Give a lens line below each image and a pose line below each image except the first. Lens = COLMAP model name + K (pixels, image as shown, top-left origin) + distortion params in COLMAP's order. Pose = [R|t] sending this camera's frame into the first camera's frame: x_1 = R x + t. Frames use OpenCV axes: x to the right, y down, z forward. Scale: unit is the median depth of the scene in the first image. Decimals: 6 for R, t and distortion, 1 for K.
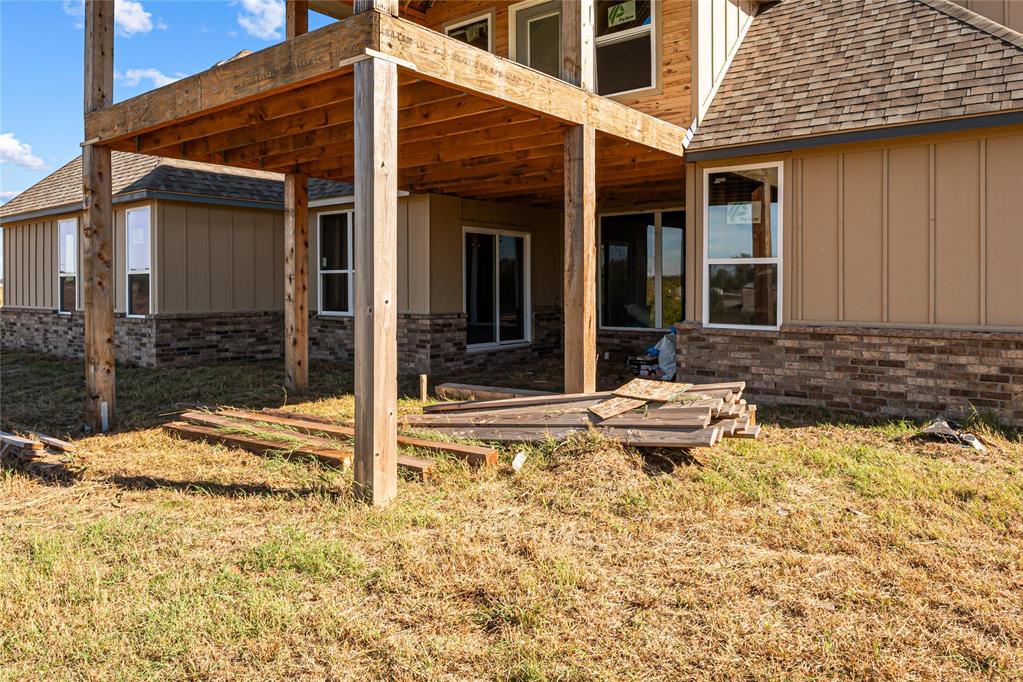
lens RADIAL K [[711.5, 0, 512.9], [0, 711.5, 288.4], [0, 0, 1]] dist [0.001112, 0.000060]
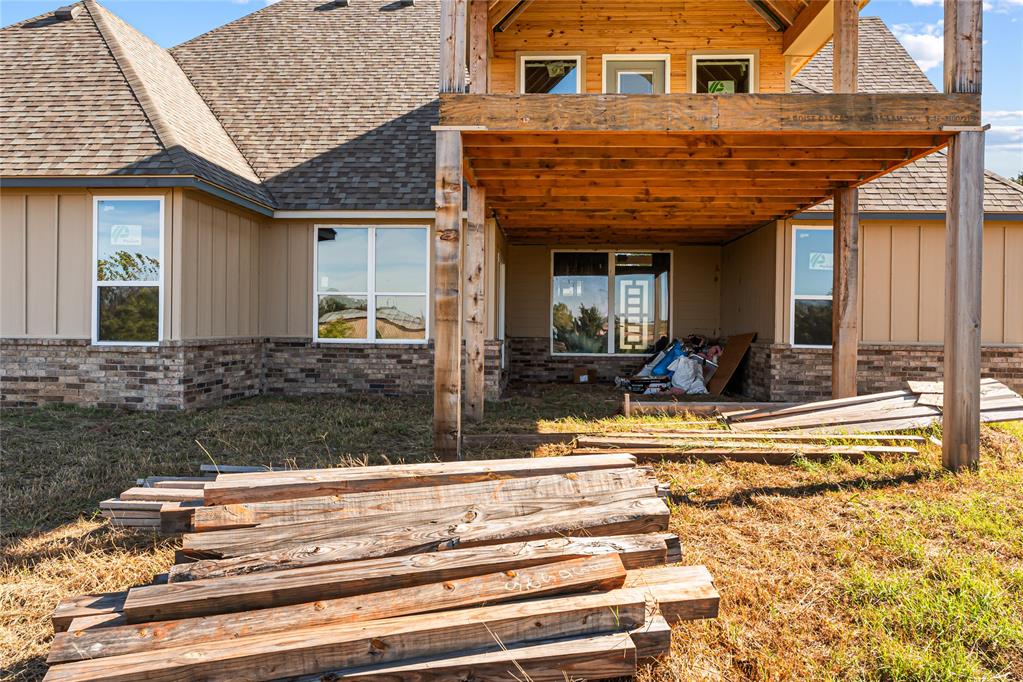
lens RADIAL K [[709.8, 0, 512.1], [0, 709.8, 329.4], [0, 0, 1]] dist [-0.003045, -0.002301]
pose [[0.813675, 0.009728, 0.581239, -0.905888], [-0.013383, 0.999908, 0.002001, 0.025772], [-0.581167, -0.009407, 0.813730, 0.244638]]
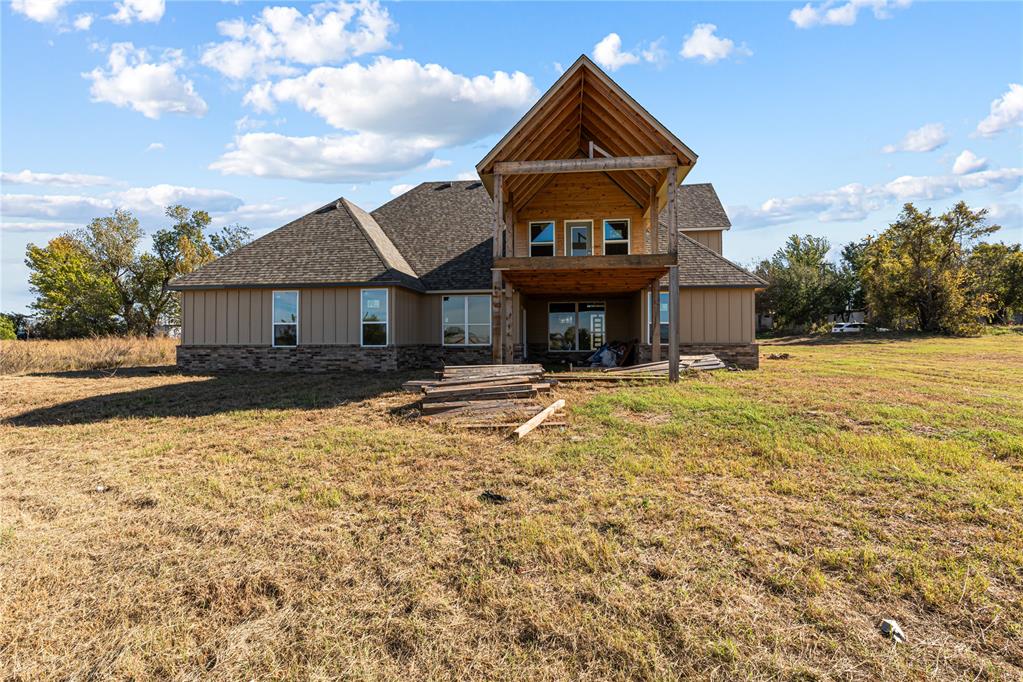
lens RADIAL K [[467.1, 0, 529.2], [0, 467.1, 337.2], [0, 0, 1]] dist [-0.001702, -0.000078]
pose [[0.836227, 0.005729, 0.548353, -1.244000], [0.001725, 0.999913, -0.013078, 0.047539], [-0.548381, 0.011883, 0.836144, -0.385289]]
